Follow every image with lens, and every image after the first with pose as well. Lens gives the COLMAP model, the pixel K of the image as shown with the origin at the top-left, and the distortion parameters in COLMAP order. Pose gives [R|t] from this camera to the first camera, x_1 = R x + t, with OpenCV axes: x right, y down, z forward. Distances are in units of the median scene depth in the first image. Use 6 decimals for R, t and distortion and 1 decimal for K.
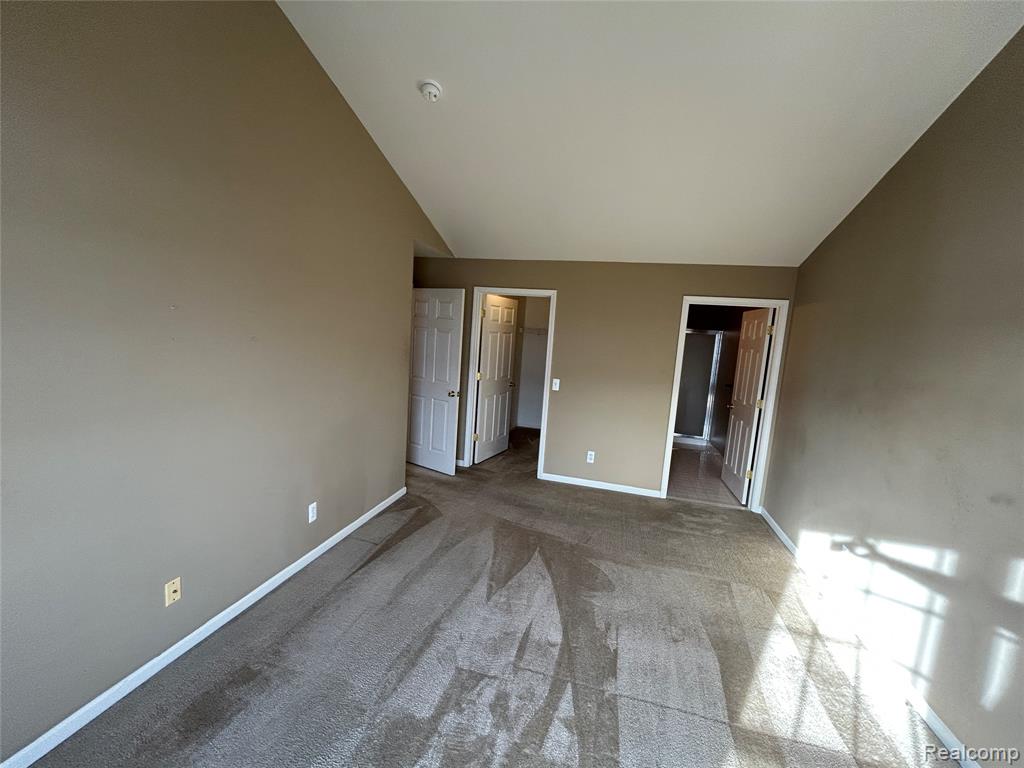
lens RADIAL K [[414.0, 0, 513.8], [0, 414.0, 383.2], [0, 0, 1]] dist [0.001637, -0.000955]
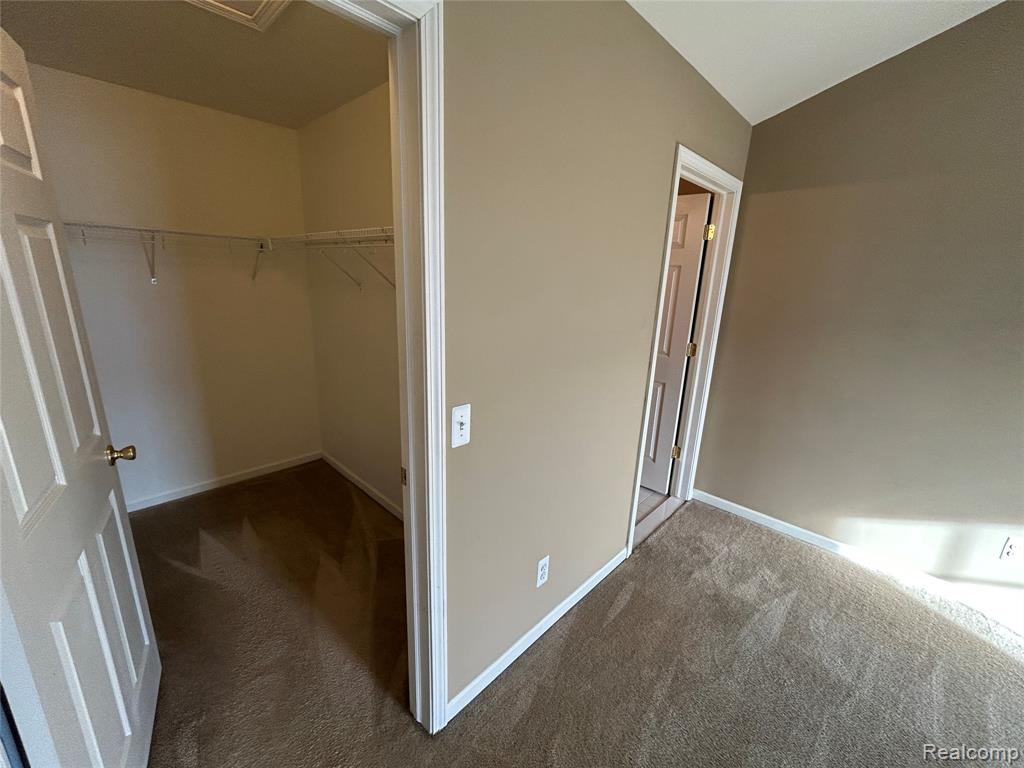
lens RADIAL K [[414.0, 0, 512.5], [0, 414.0, 384.8], [0, 0, 1]] dist [0.001637, -0.000955]
pose [[0.479387, -0.274434, 0.833591, -0.100494], [0.106627, 0.961026, 0.255068, -0.088918], [-0.871102, -0.033393, 0.489965, 0.857922]]
